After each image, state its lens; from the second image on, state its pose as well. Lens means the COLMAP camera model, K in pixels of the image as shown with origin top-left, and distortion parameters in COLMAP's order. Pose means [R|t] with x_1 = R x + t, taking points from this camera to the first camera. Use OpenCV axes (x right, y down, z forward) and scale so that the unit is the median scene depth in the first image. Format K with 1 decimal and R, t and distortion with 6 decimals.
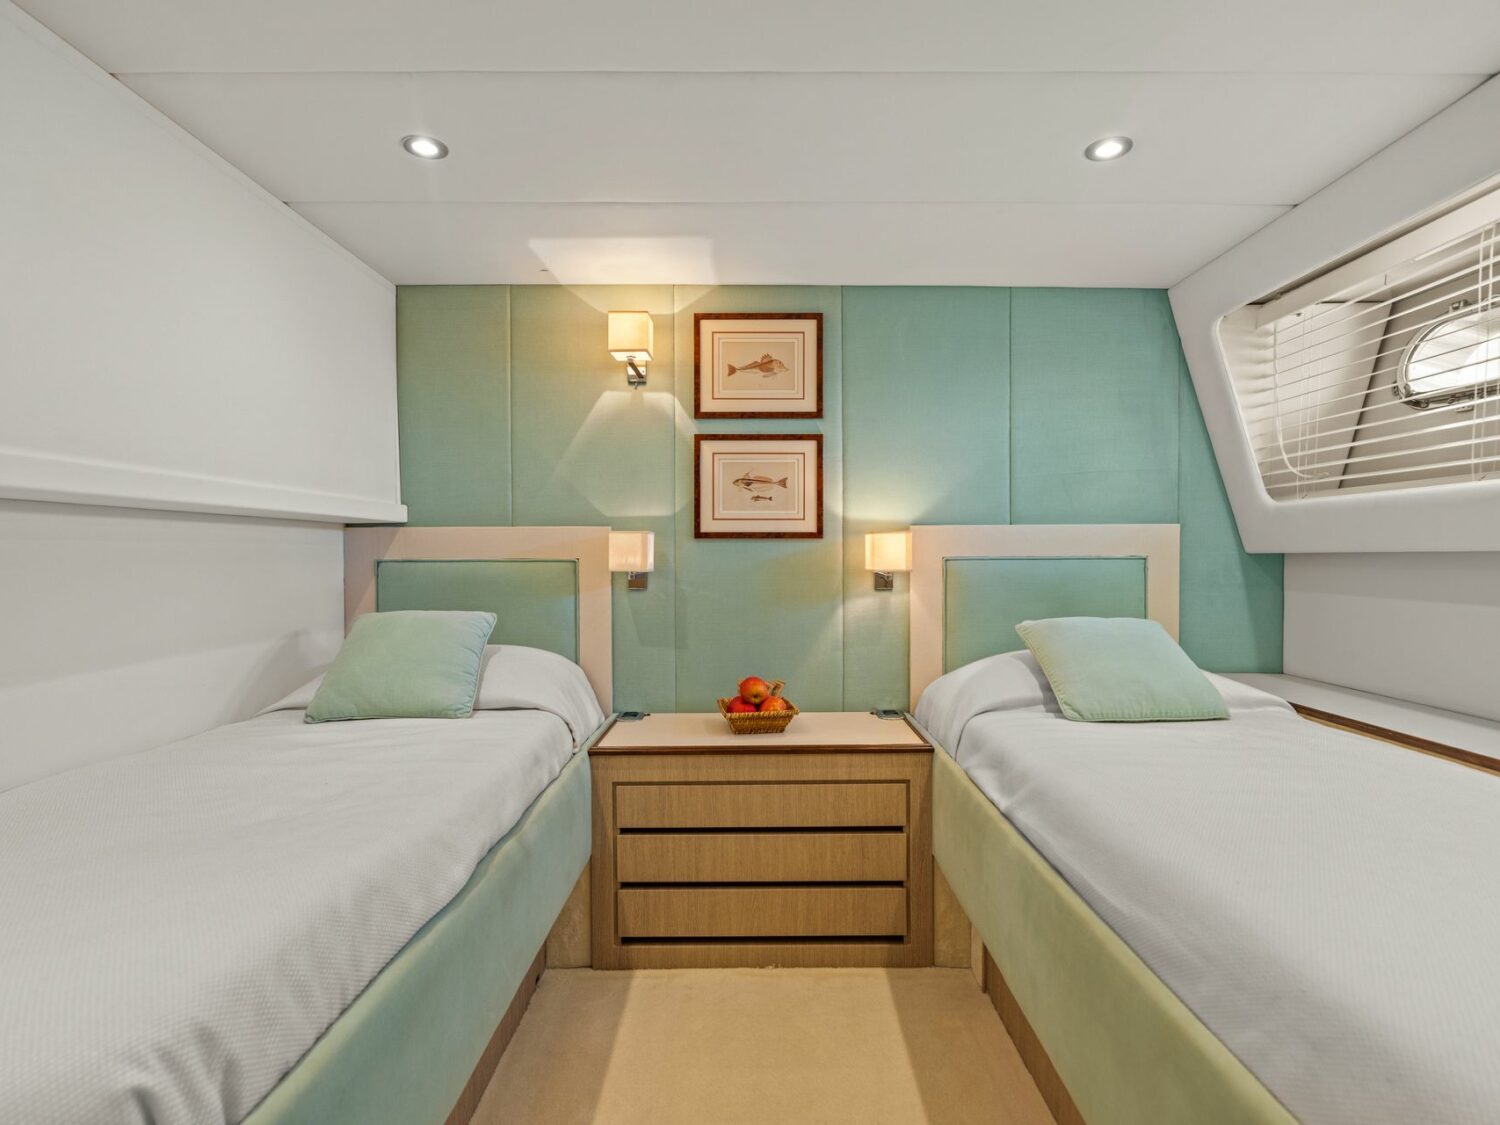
lens RADIAL K [[758.0, 0, 748.4], [0, 758.0, 563.5], [0, 0, 1]] dist [-0.013324, 0.018136]
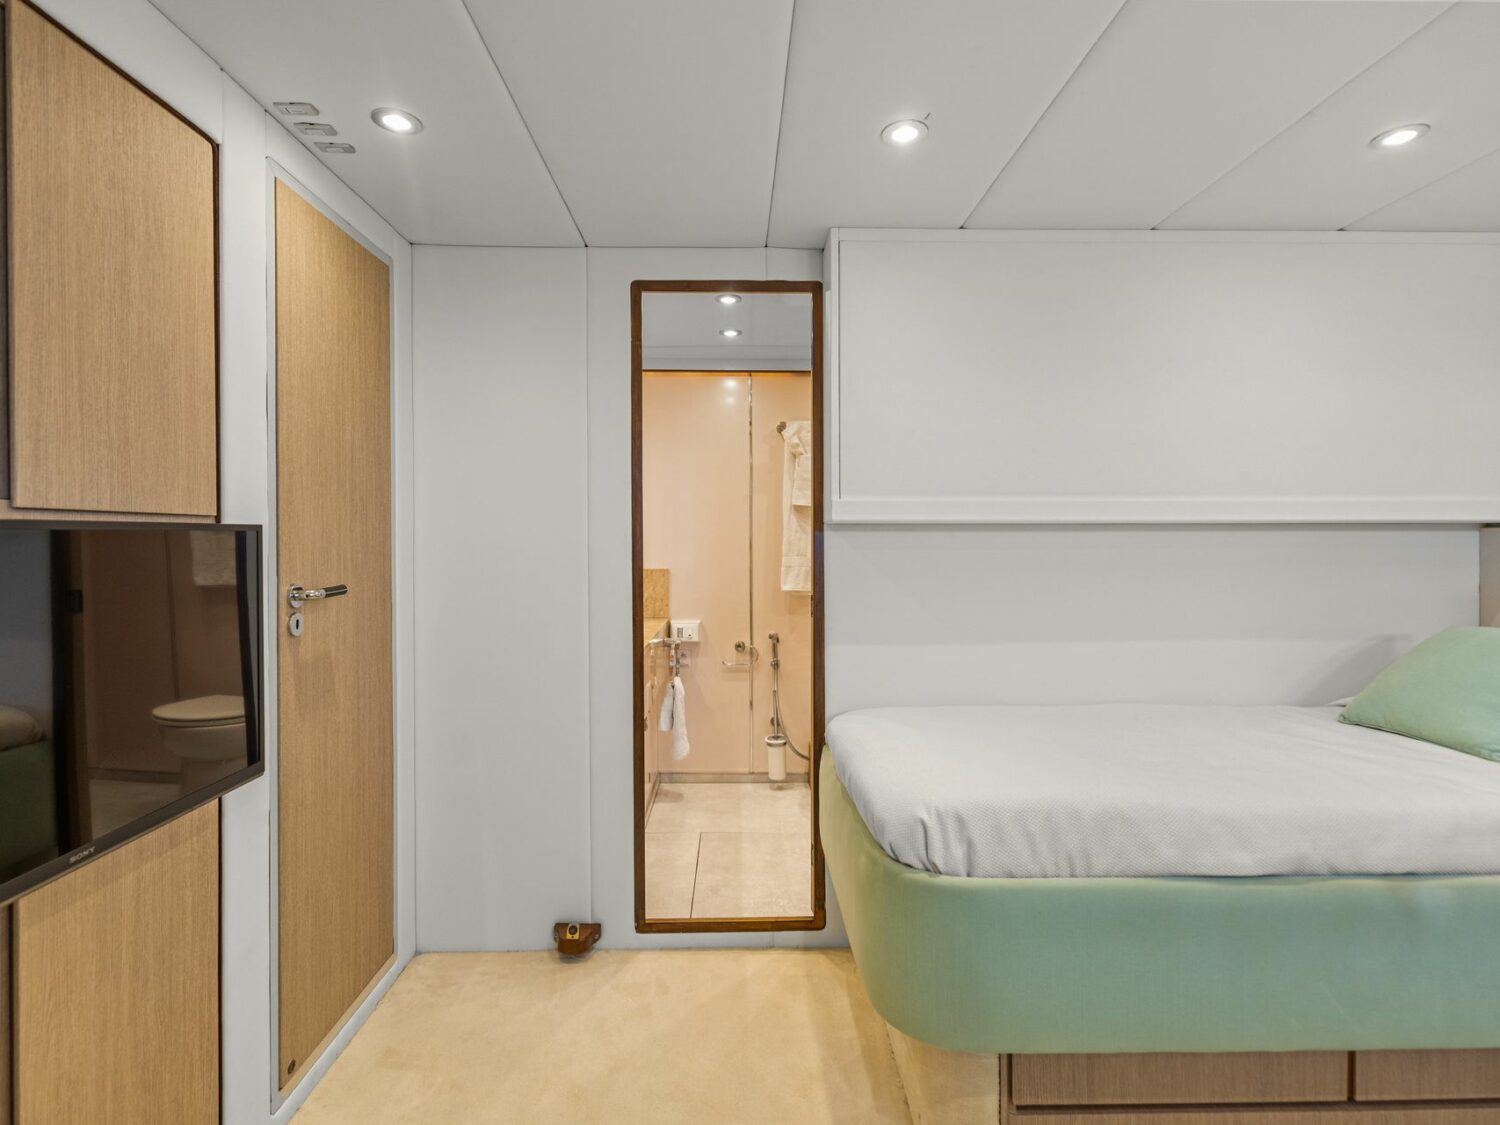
lens RADIAL K [[758.0, 0, 748.4], [0, 758.0, 563.5], [0, 0, 1]] dist [-0.013324, 0.018136]
pose [[0.013470, 0.043885, -0.998946, 0.323426], [-0.015933, 0.998919, 0.043669, -0.029634], [0.999782, 0.015327, 0.014155, 0.116010]]
